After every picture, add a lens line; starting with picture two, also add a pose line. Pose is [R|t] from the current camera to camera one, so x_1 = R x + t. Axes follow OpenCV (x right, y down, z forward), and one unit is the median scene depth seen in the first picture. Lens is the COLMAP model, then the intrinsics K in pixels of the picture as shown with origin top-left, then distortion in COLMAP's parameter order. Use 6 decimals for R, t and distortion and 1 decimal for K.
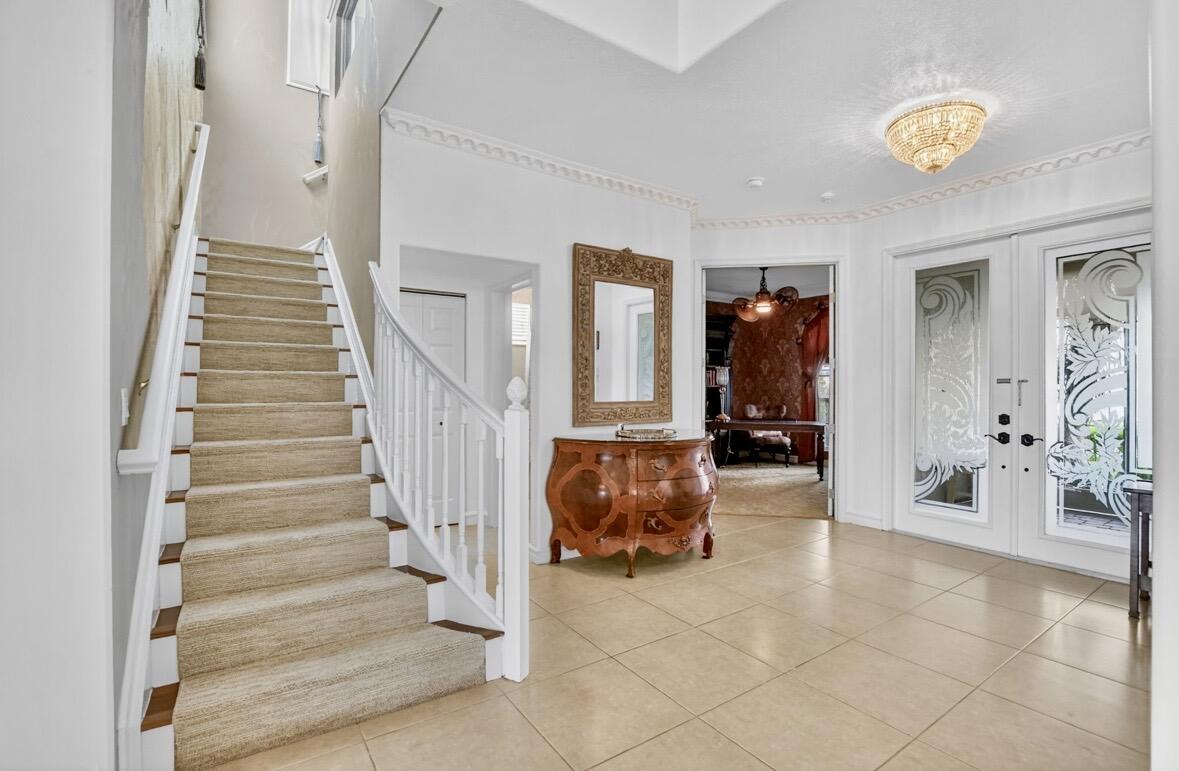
lens RADIAL K [[525.0, 0, 591.6], [0, 525.0, 391.0], [0, 0, 1]] dist [-0.031792, 0.000471]
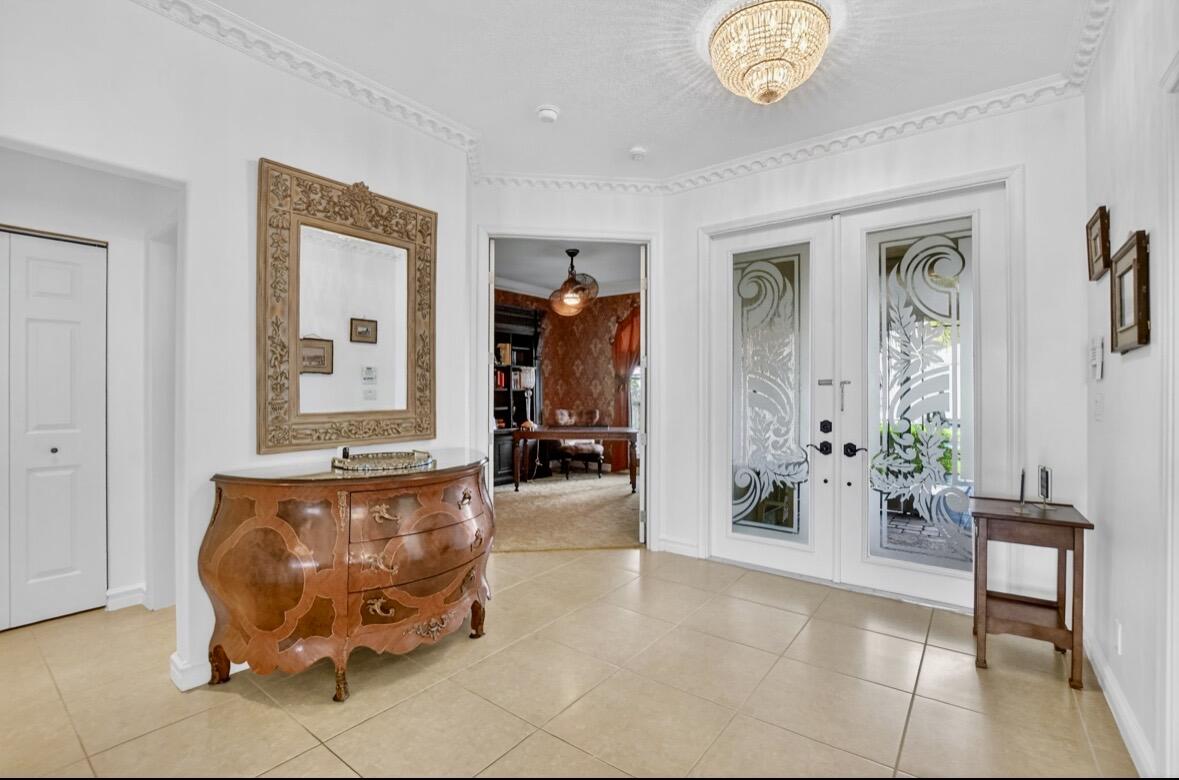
lens RADIAL K [[527.8, 0, 601.1], [0, 527.8, 409.4], [0, 0, 1]] dist [-0.034542, 0.005472]
pose [[0.940352, -0.013665, 0.339927, 0.122247], [0.004266, 0.999588, 0.028383, -0.000559], [-0.340175, -0.025240, 0.940023, 0.252931]]
